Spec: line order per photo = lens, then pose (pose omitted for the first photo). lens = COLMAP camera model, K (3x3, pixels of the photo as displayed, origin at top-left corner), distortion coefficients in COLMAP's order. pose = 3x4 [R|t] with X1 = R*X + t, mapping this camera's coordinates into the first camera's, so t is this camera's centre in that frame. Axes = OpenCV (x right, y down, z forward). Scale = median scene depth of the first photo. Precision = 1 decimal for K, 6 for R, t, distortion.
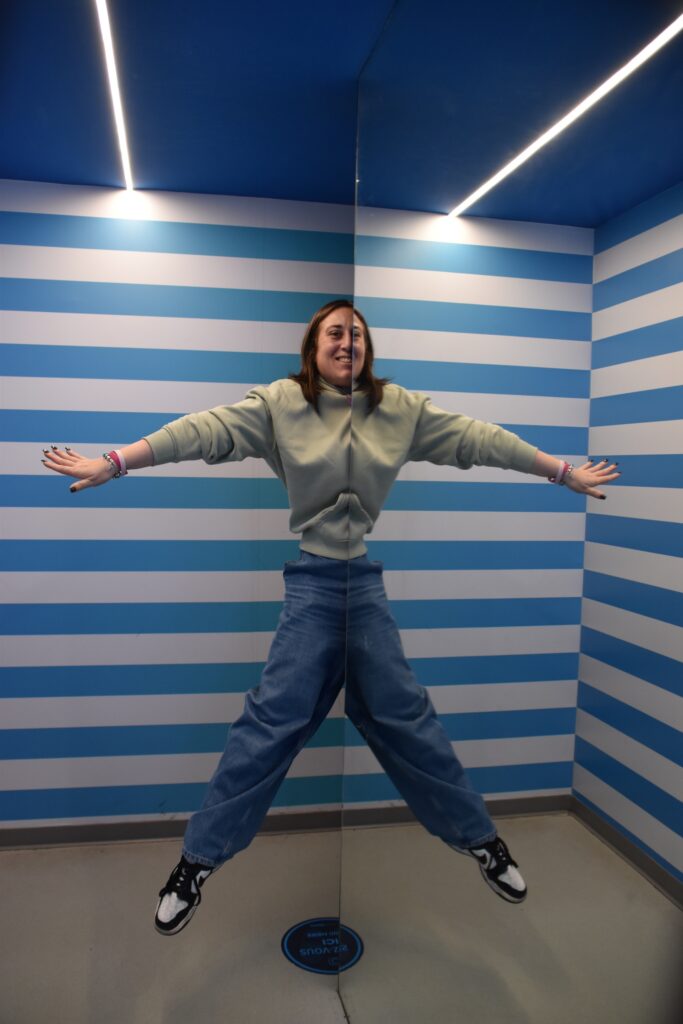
lens RADIAL K [[798.9, 0, 339.9], [0, 798.9, 526.3], [0, 0, 1]] dist [-0.118285, 0.142700]
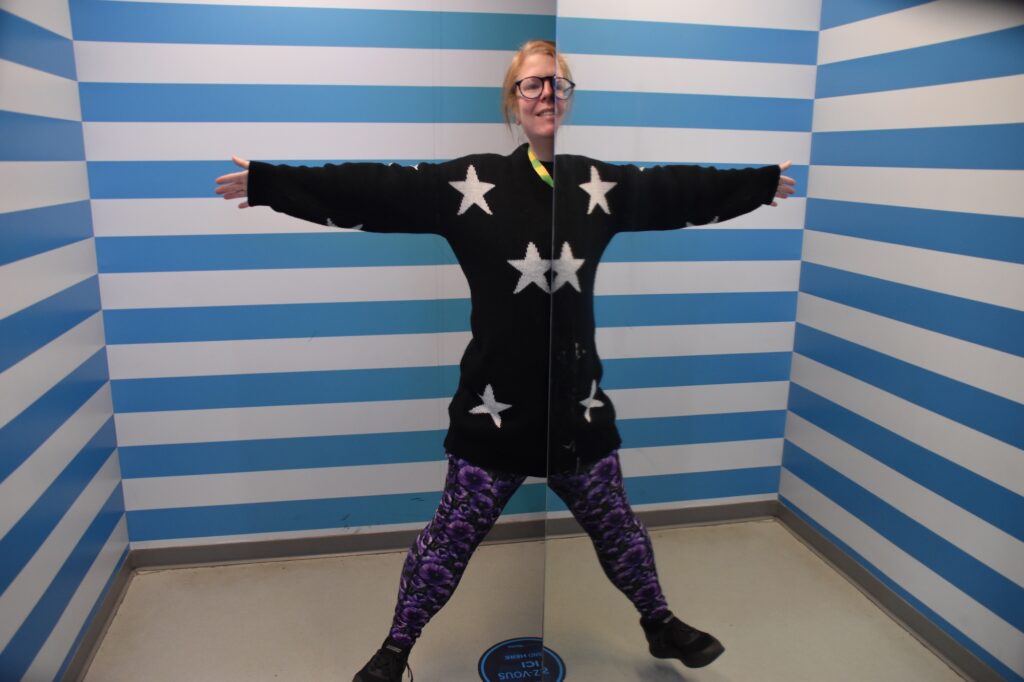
lens RADIAL K [[798.9, 0, 512.0], [0, 798.9, 341.0], [0, 0, 1]] dist [-0.118285, 0.142700]
pose [[0.999947, -0.009056, -0.004801, -0.022106], [0.009717, 0.986610, 0.162807, -0.005720], [0.003262, -0.162845, 0.986646, 0.110319]]
